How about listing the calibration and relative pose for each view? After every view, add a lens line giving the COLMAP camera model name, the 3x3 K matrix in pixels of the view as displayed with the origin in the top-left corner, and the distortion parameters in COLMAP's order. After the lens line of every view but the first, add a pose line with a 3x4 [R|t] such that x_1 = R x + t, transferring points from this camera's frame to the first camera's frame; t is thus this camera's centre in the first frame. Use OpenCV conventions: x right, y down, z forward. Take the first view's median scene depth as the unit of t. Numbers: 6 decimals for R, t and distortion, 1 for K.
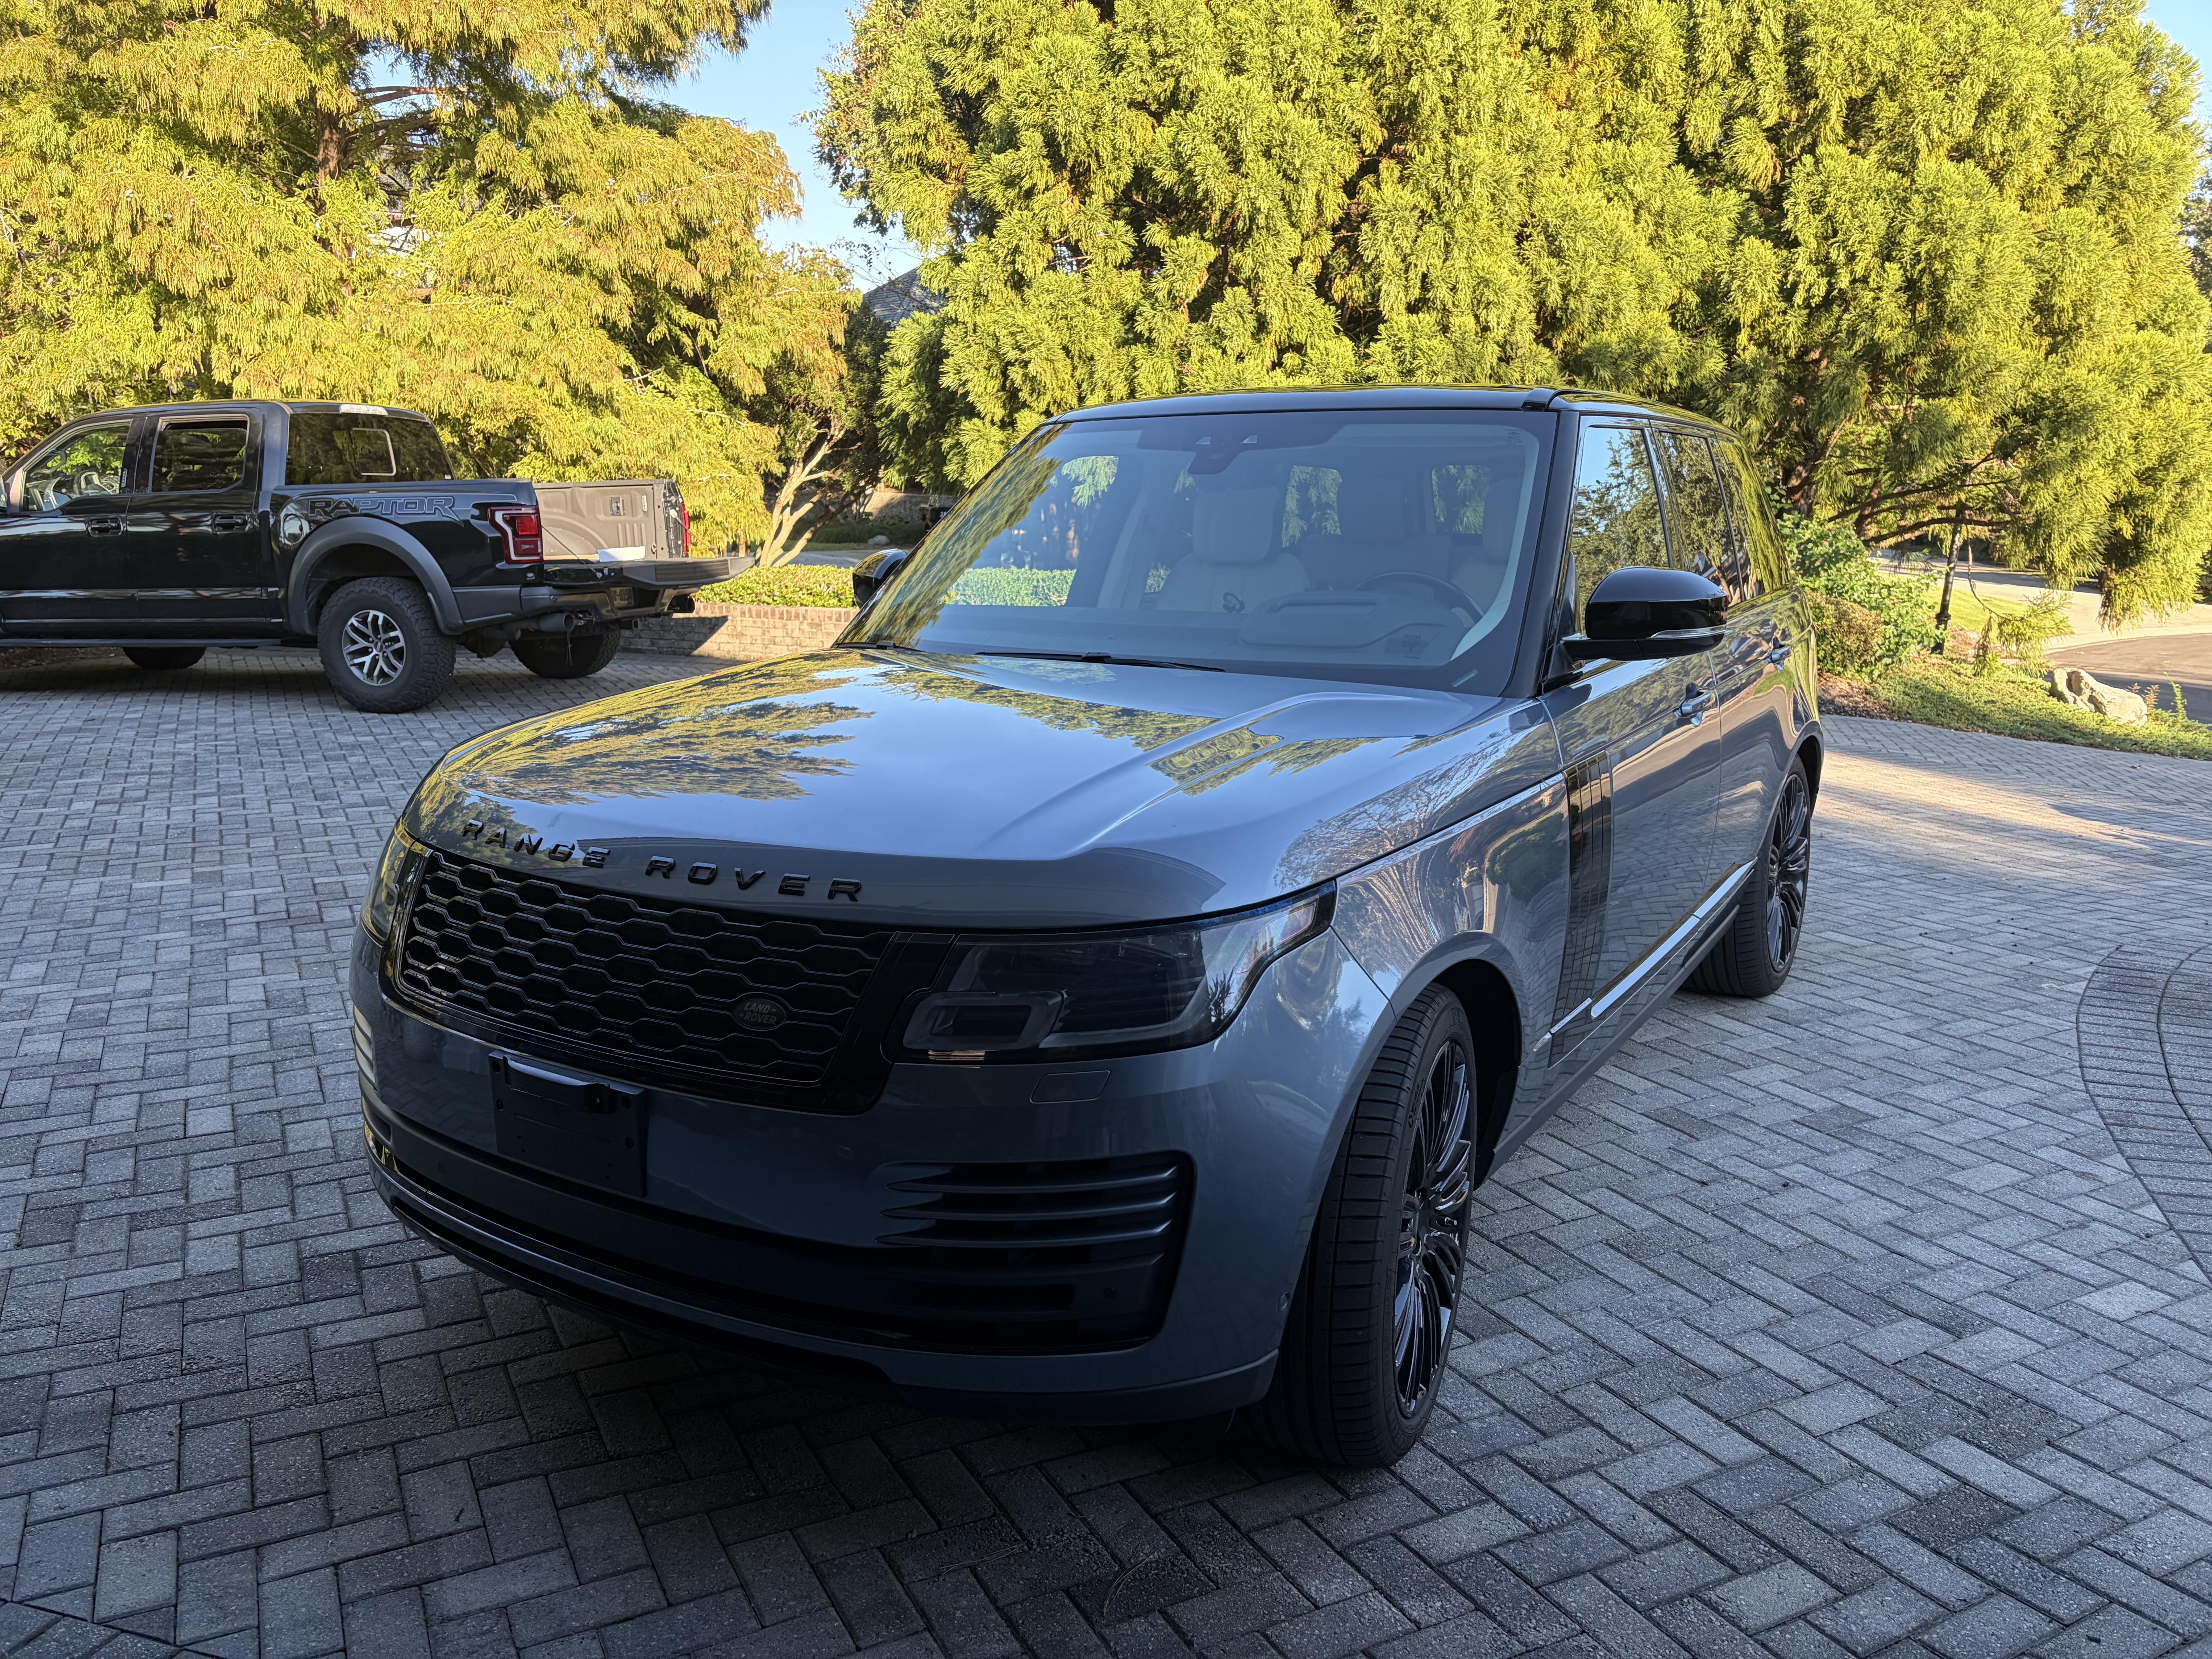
lens RADIAL K [[1672.5, 0, 1093.3], [0, 1672.5, 836.9], [0, 0, 1]] dist [0.052561, -0.057369]
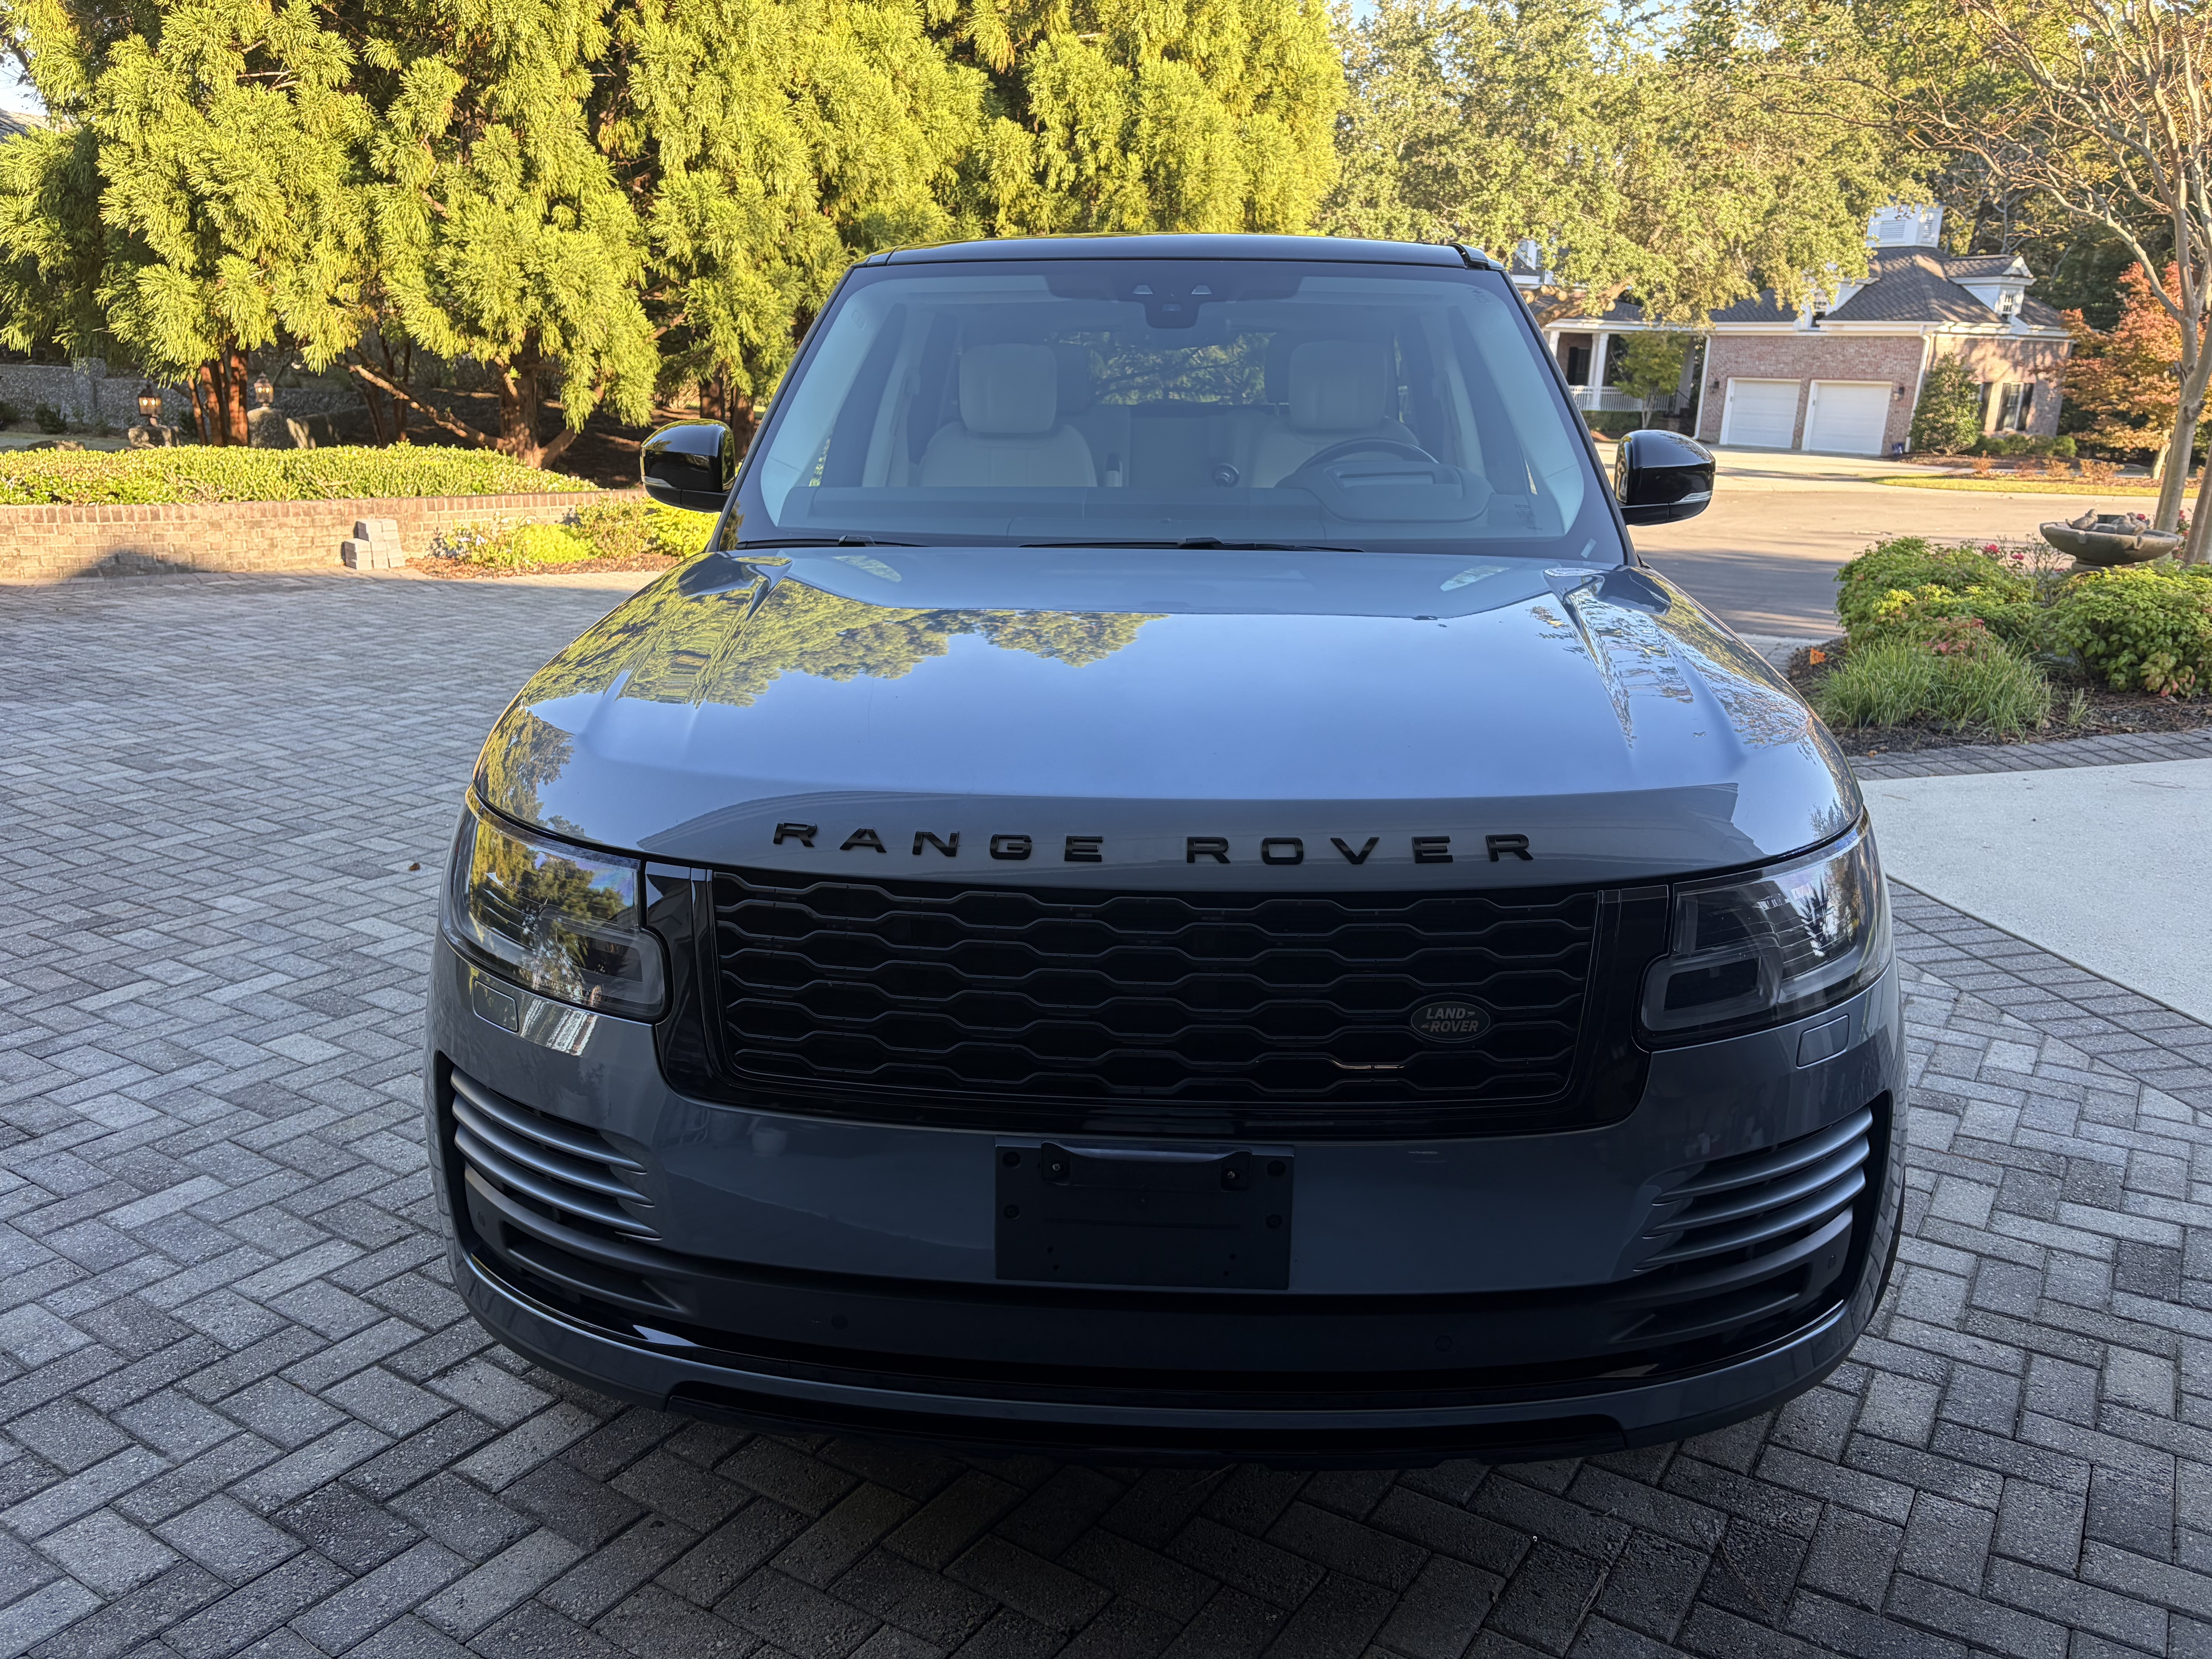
lens RADIAL K [[1672.5, 0, 1092.6], [0, 1672.5, 827.7], [0, 0, 1]] dist [0.052561, -0.057369]
pose [[0.869447, -0.122251, 0.478661, -0.109787], [0.091780, 0.992002, 0.086648, -0.010047], [-0.485425, -0.031404, 0.873714, 0.064420]]
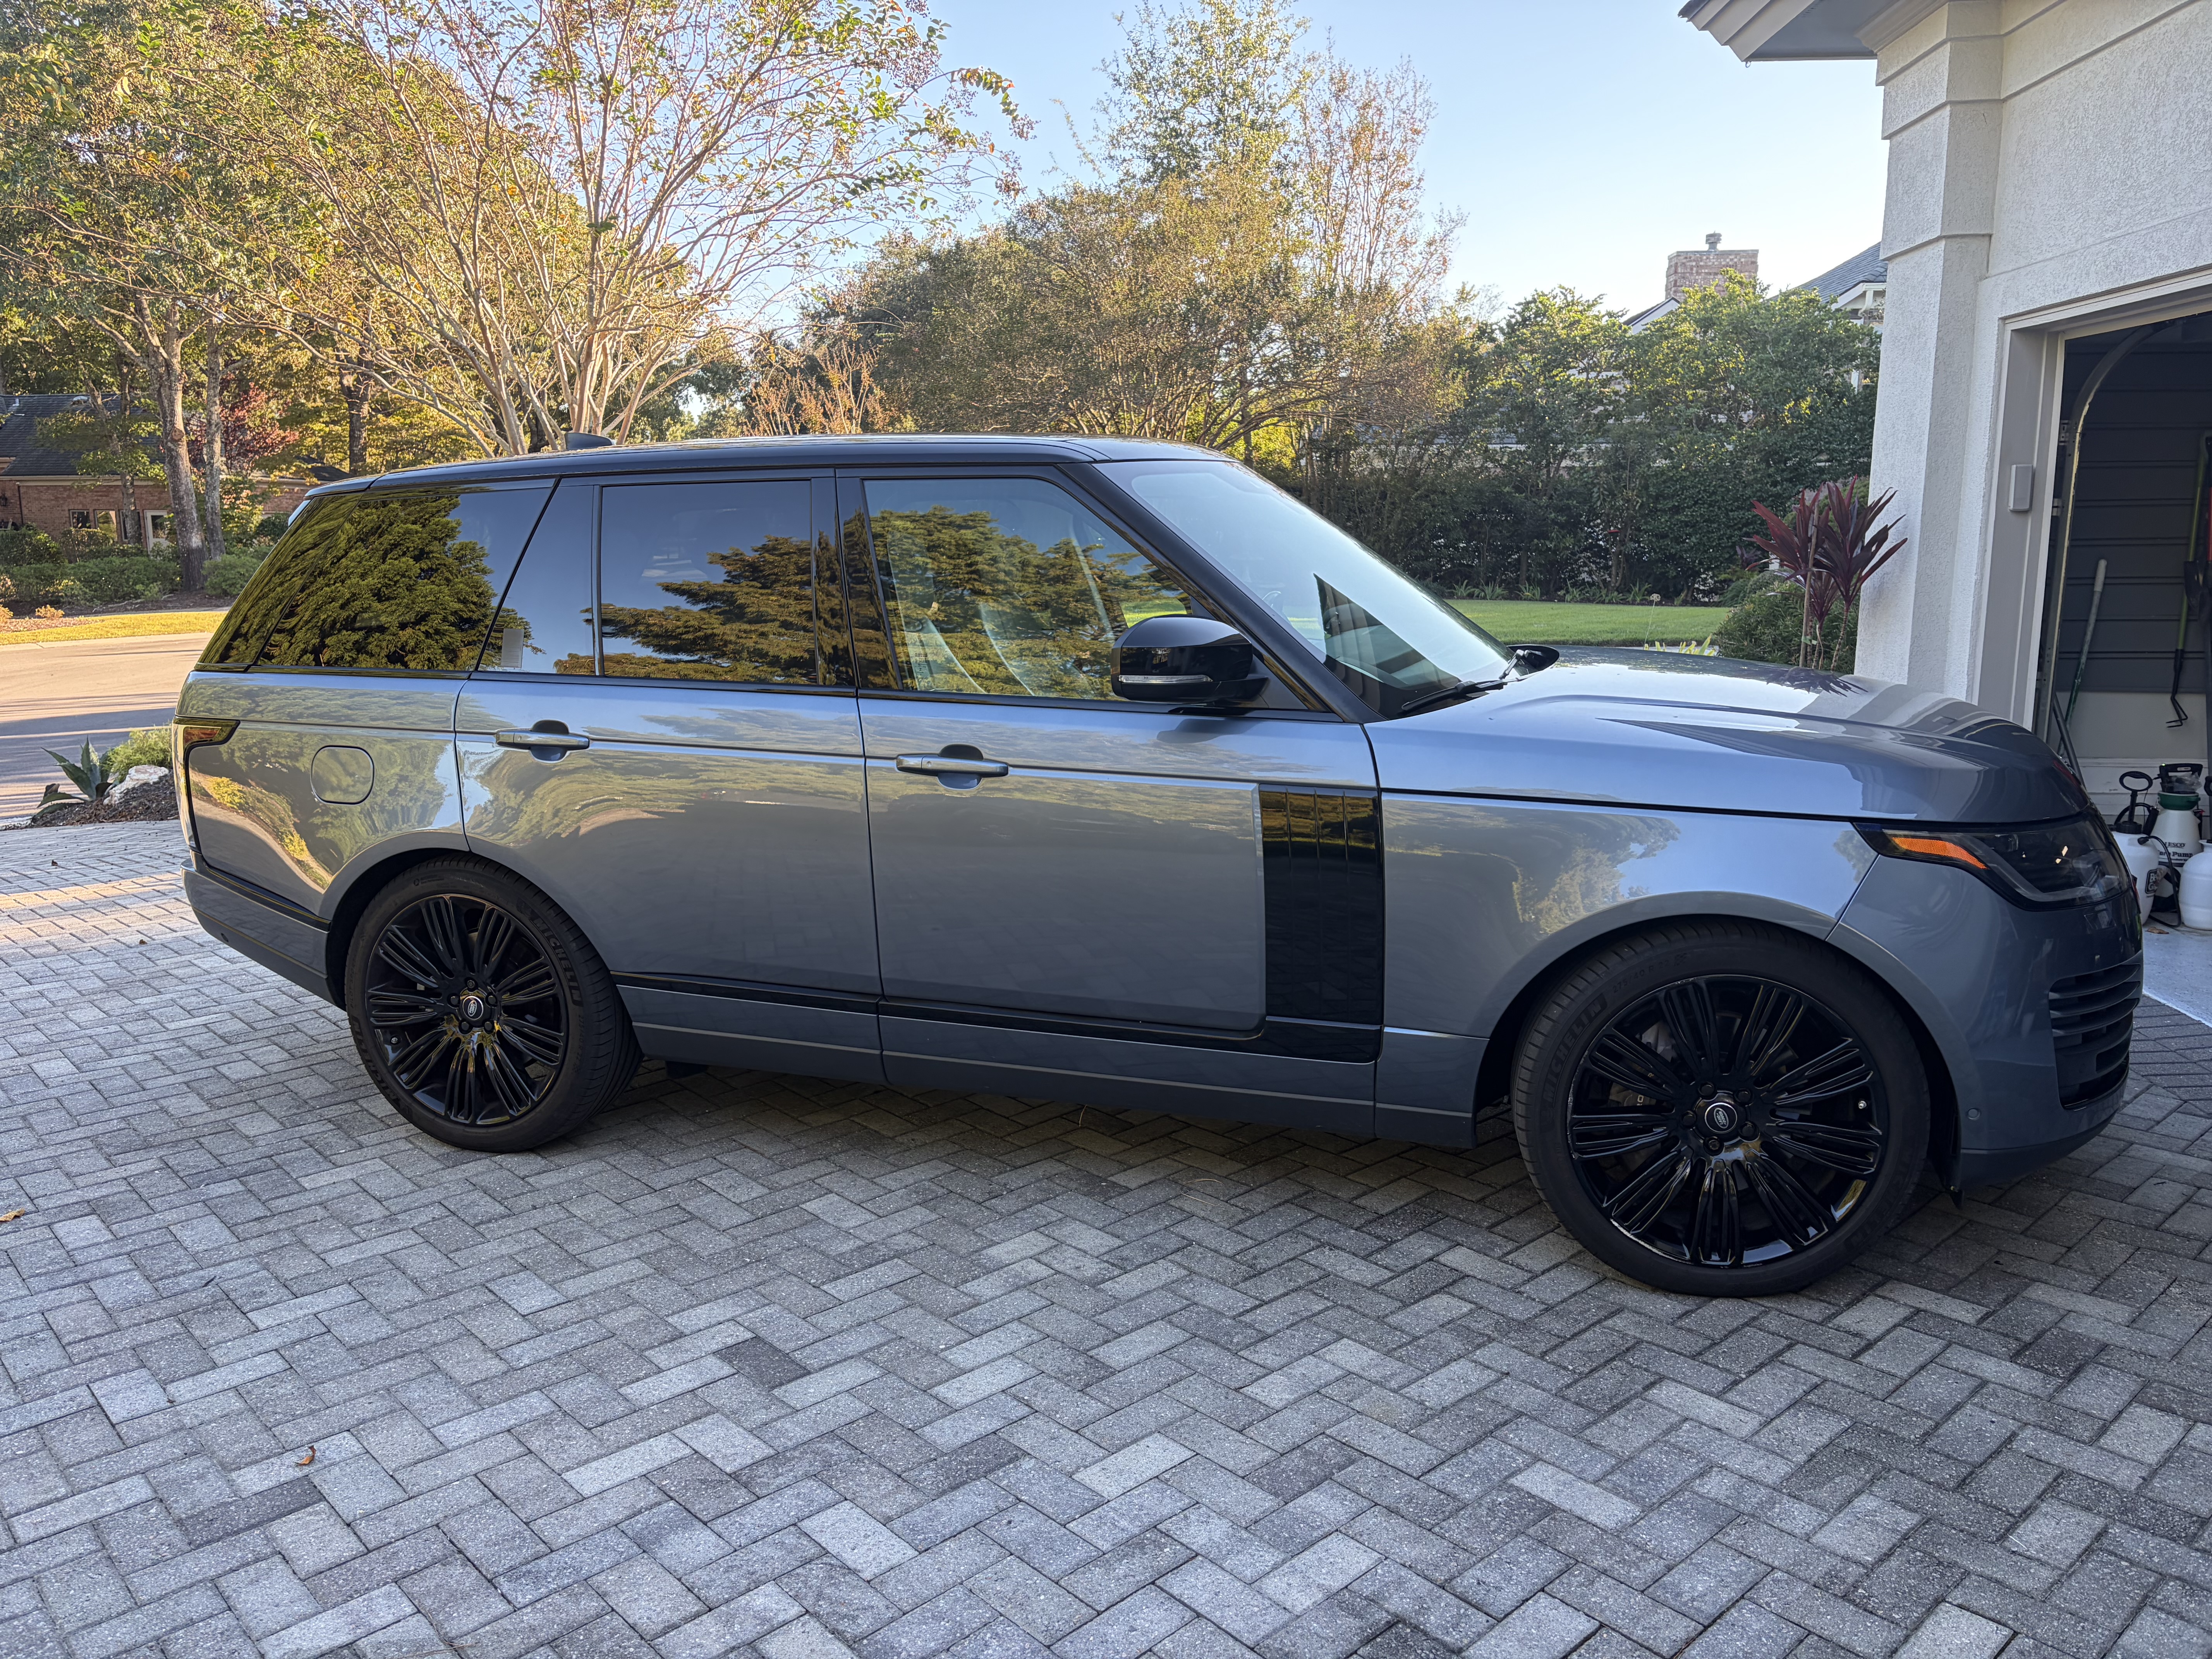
lens RADIAL K [[1672.5, 0, 1108.1], [0, 1672.5, 828.6], [0, 0, 1]] dist [0.052561, -0.057369]
pose [[-0.253857, -0.178200, 0.950685, -0.265264], [0.215908, 0.947642, 0.235282, -0.080838], [-0.942836, 0.264989, -0.202091, 0.368134]]
